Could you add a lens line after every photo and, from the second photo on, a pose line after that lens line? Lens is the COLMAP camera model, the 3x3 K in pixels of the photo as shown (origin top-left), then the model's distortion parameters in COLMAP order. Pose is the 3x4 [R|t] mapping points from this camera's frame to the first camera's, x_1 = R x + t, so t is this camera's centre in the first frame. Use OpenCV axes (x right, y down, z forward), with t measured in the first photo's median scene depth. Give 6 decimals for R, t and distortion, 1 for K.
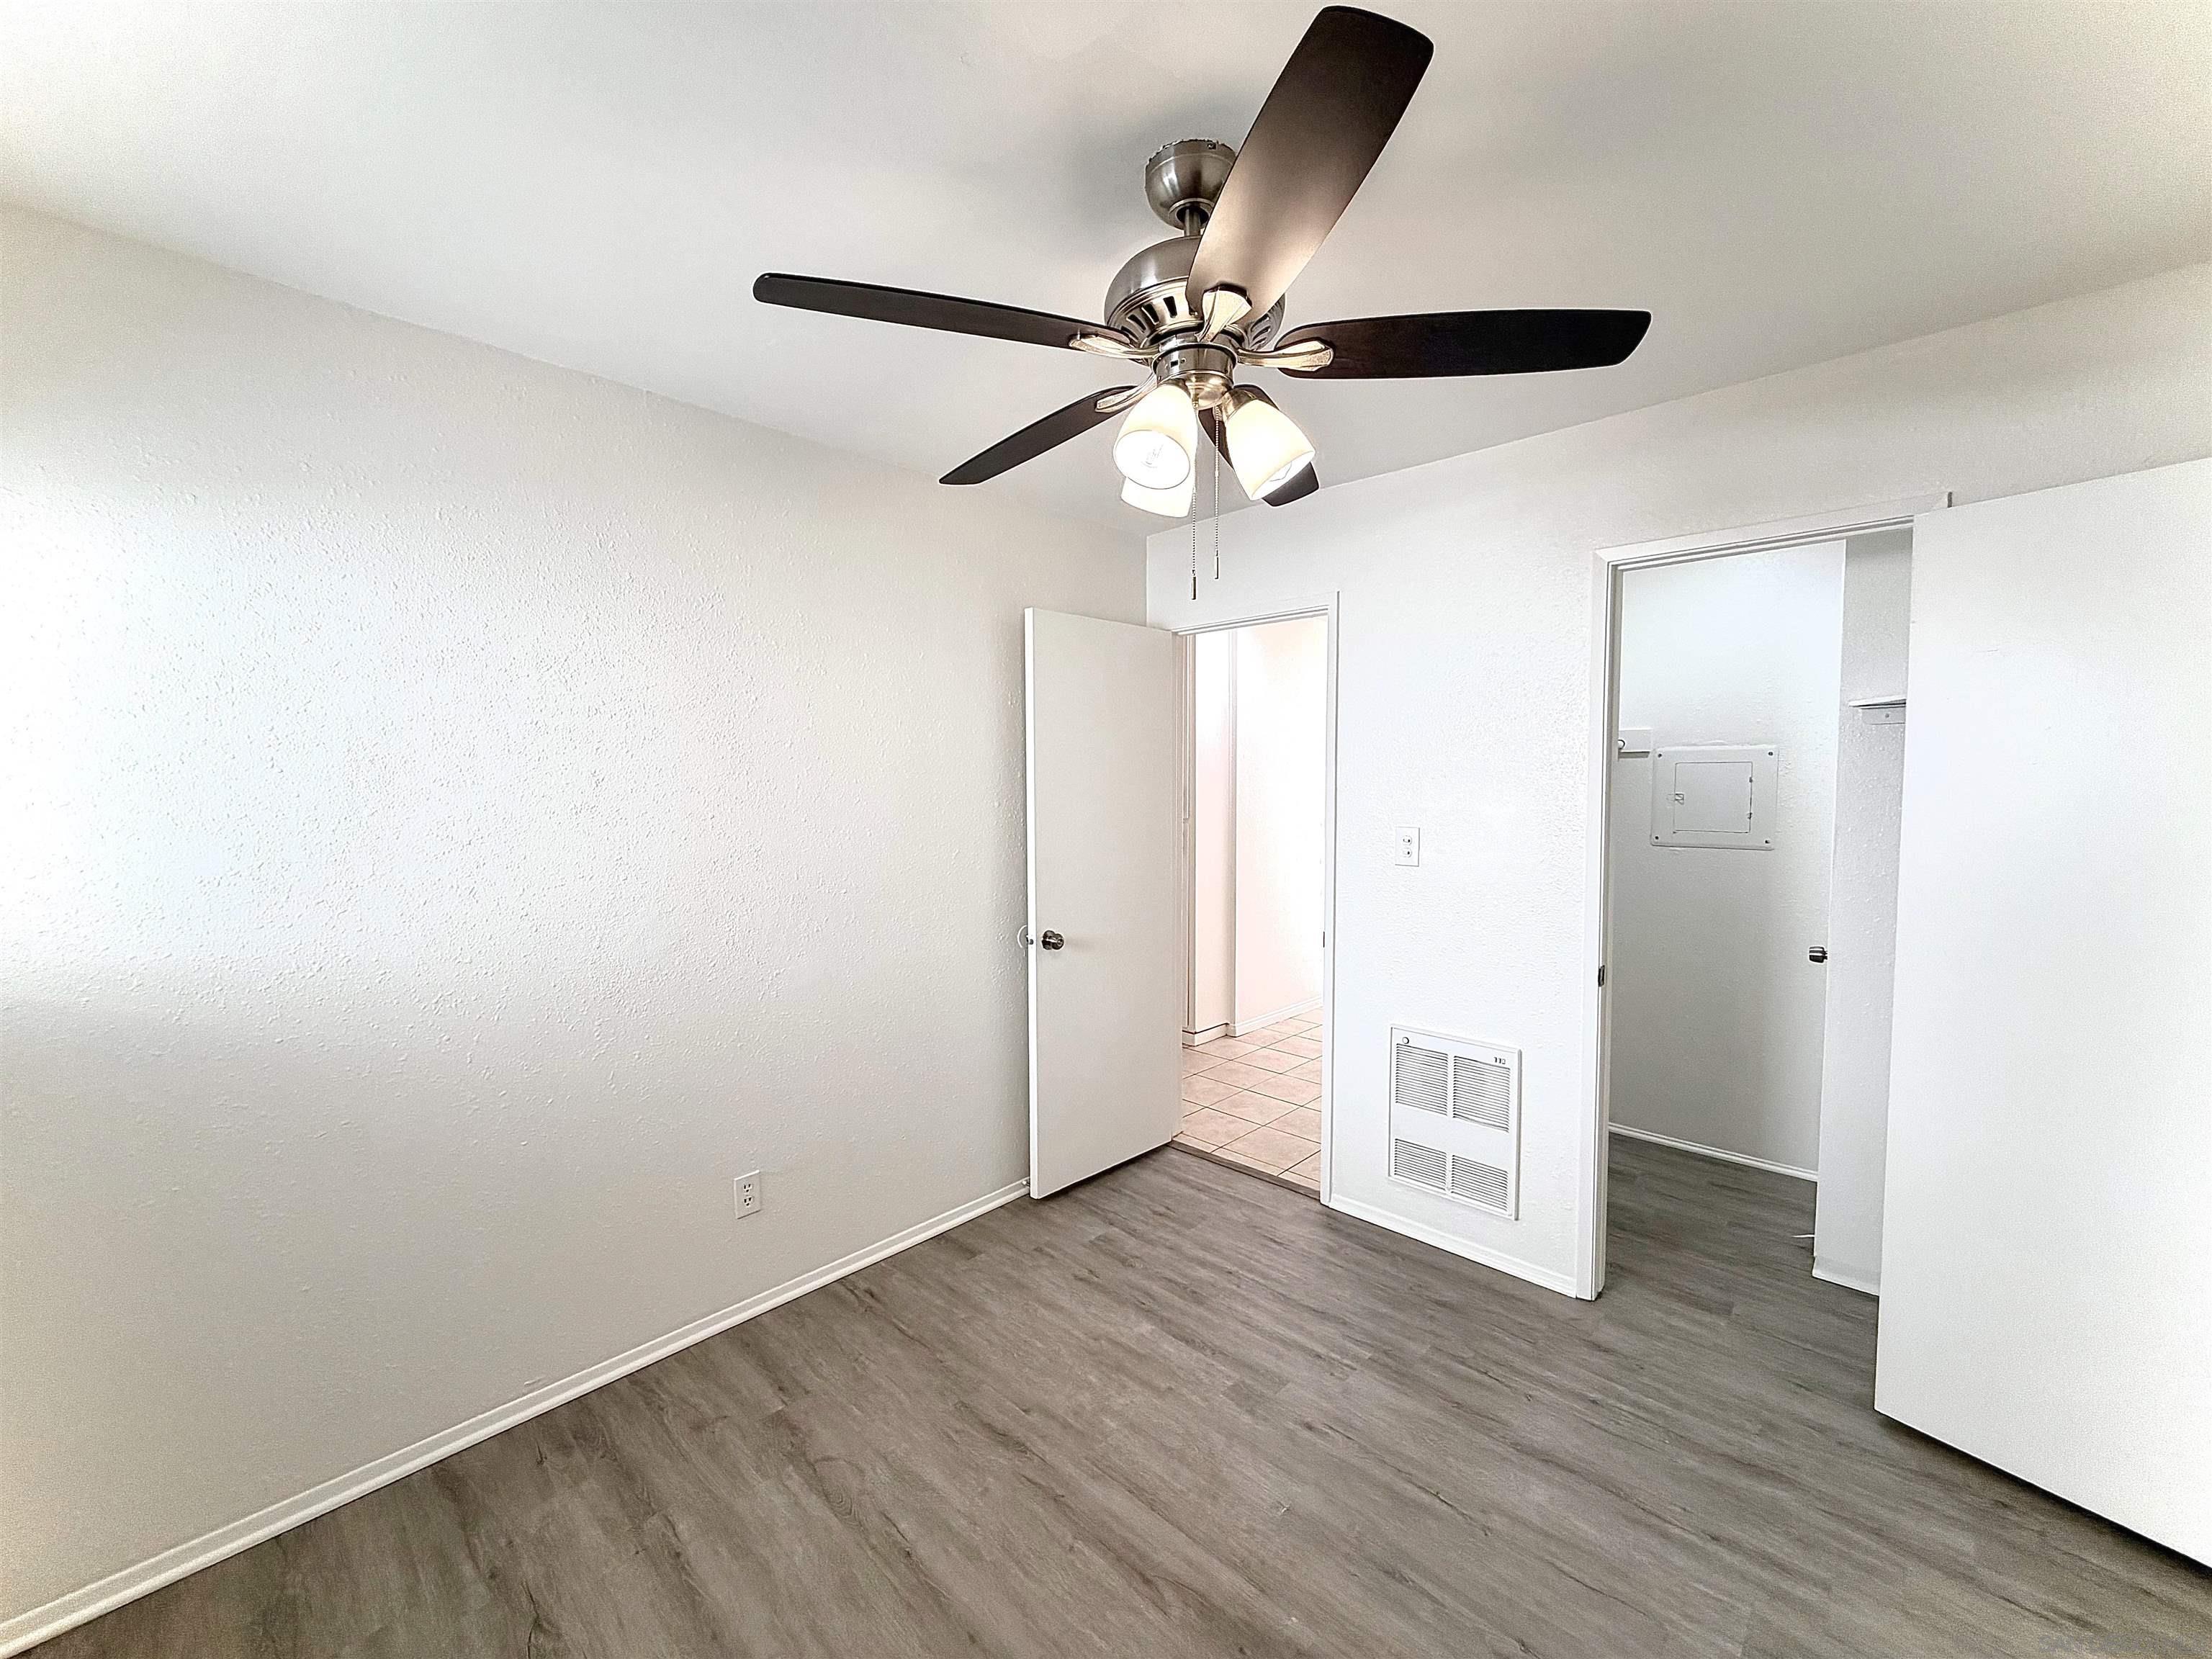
lens RADIAL K [[876.9, 0, 1106.0], [0, 876.9, 829.5], [0, 0, 1]] dist [-0.000150, 0.000013]
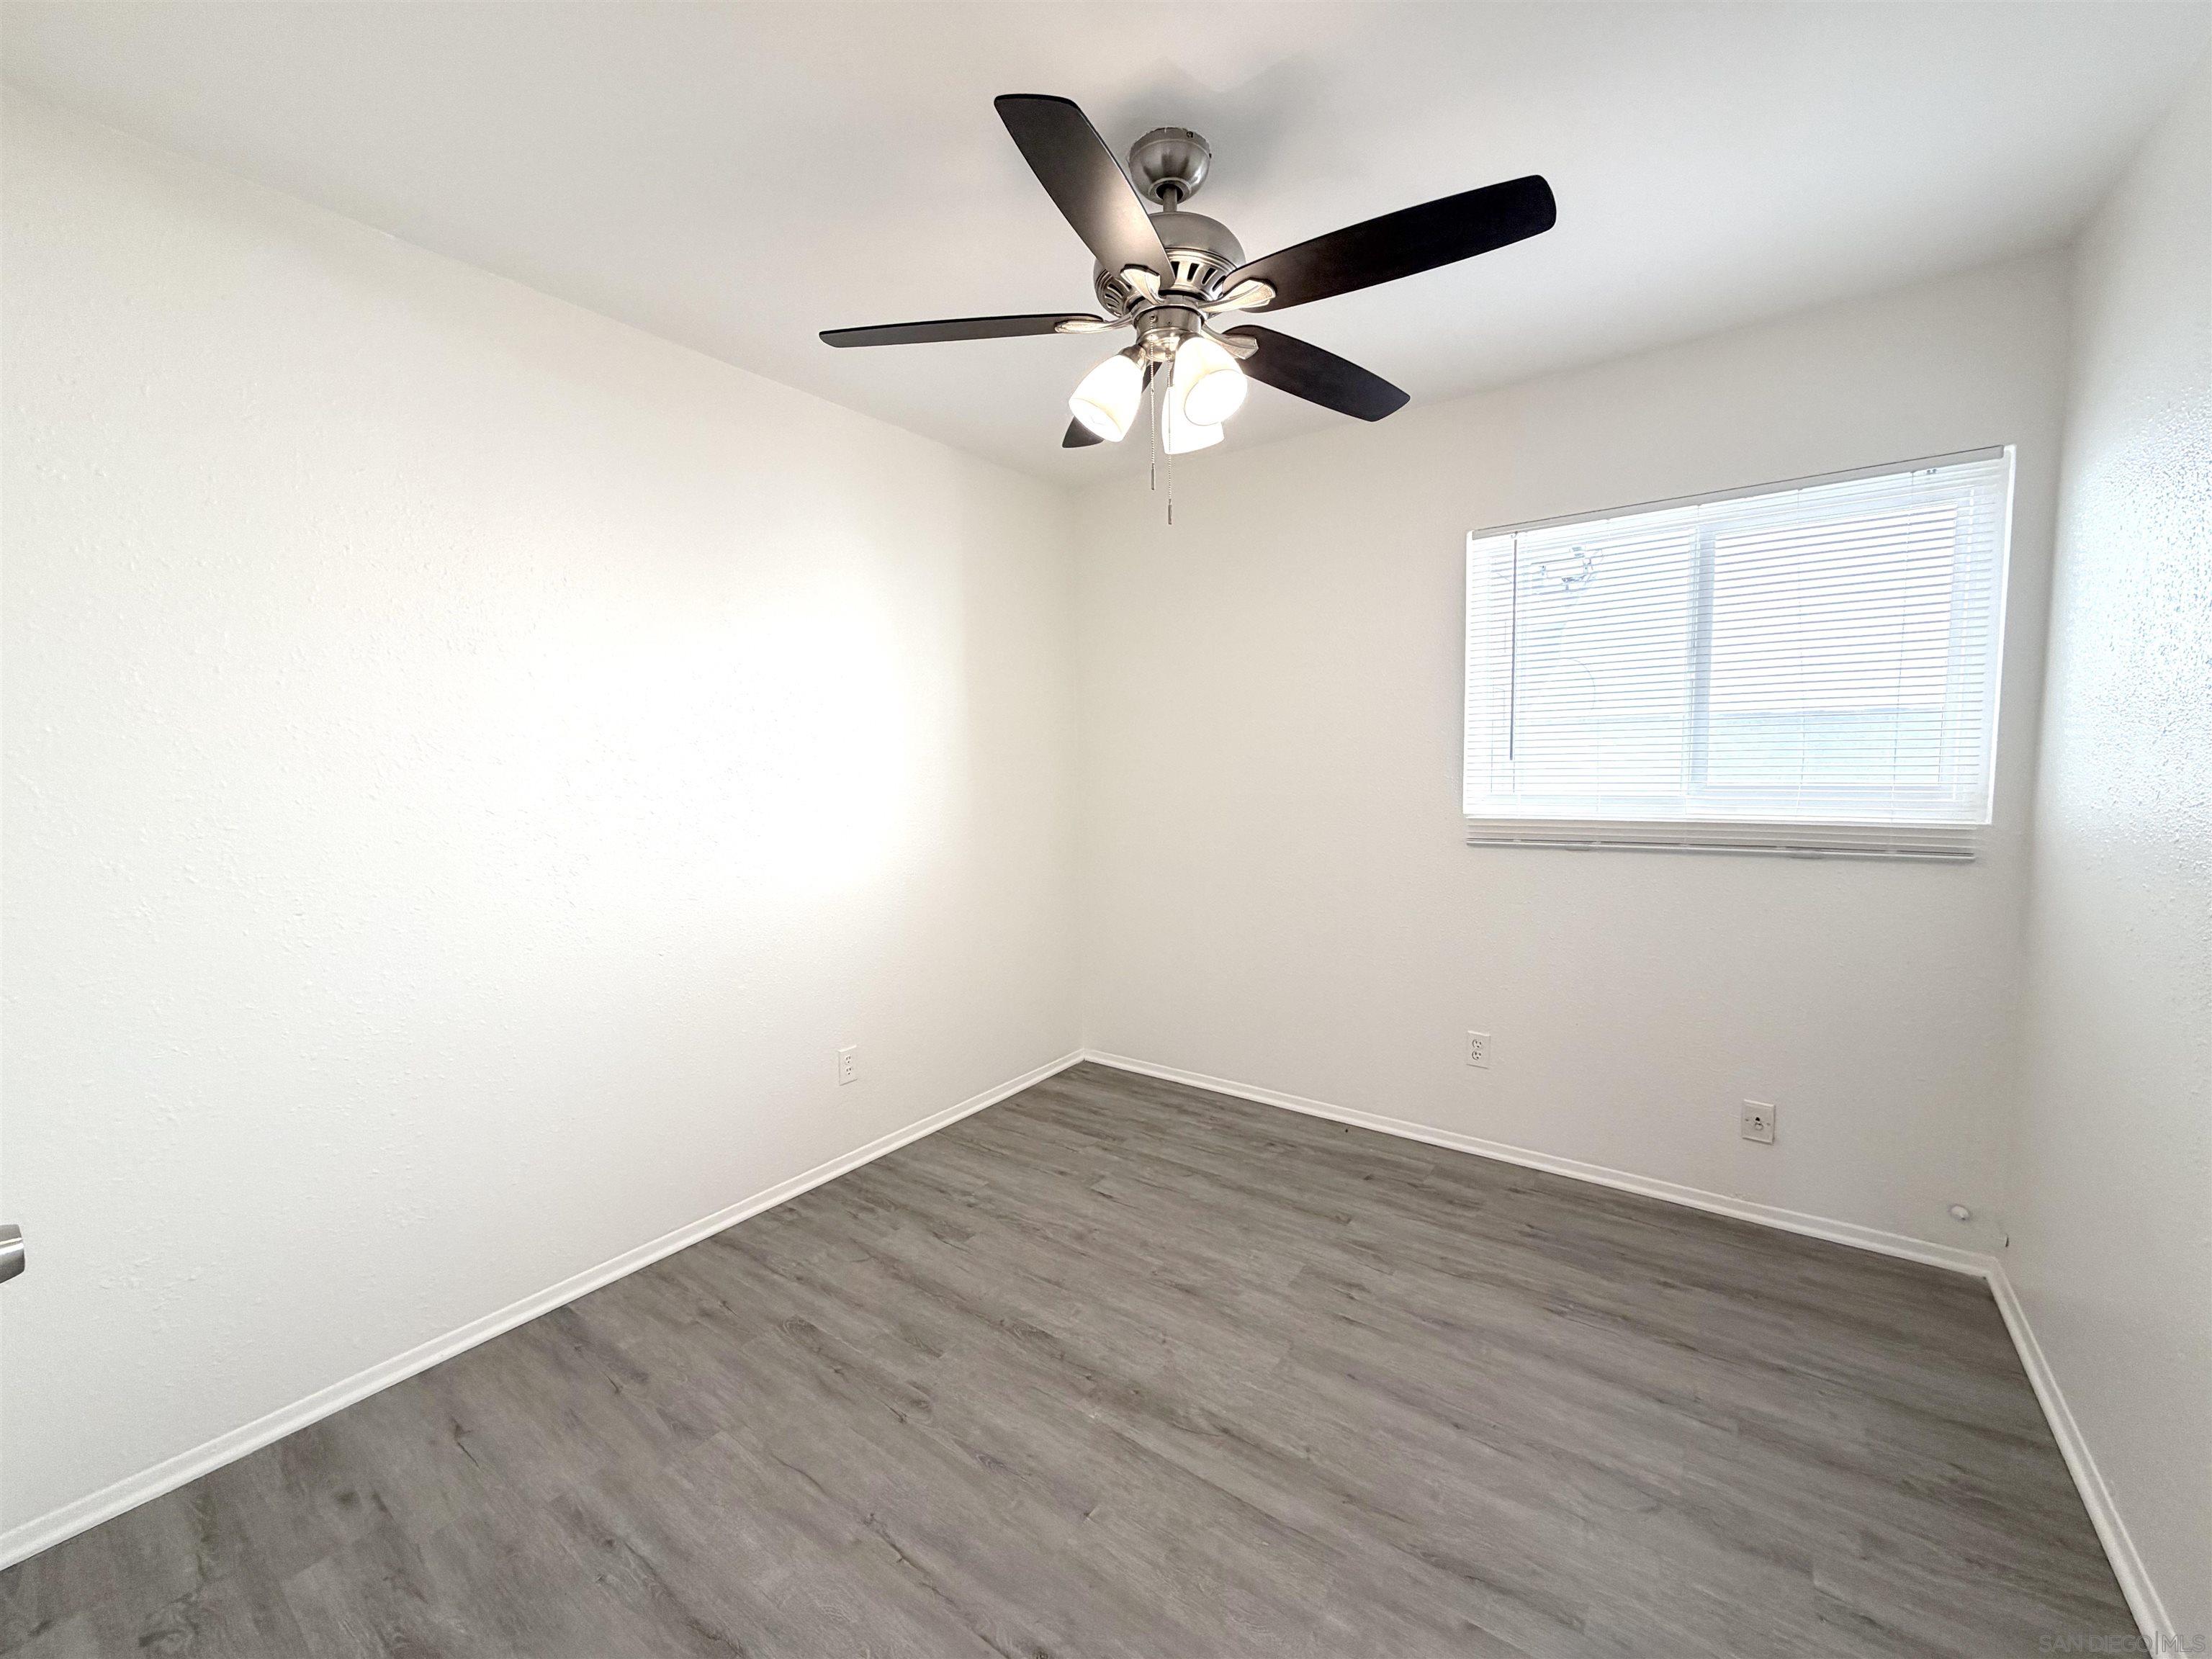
lens RADIAL K [[876.9, 0, 1106.0], [0, 876.9, 829.5], [0, 0, 1]] dist [-0.000150, 0.000013]
pose [[-0.990480, 0.034437, -0.133281, 0.292748], [0.015080, 0.989520, 0.143603, -0.021997], [0.136829, 0.140226, -0.980619, 1.829236]]
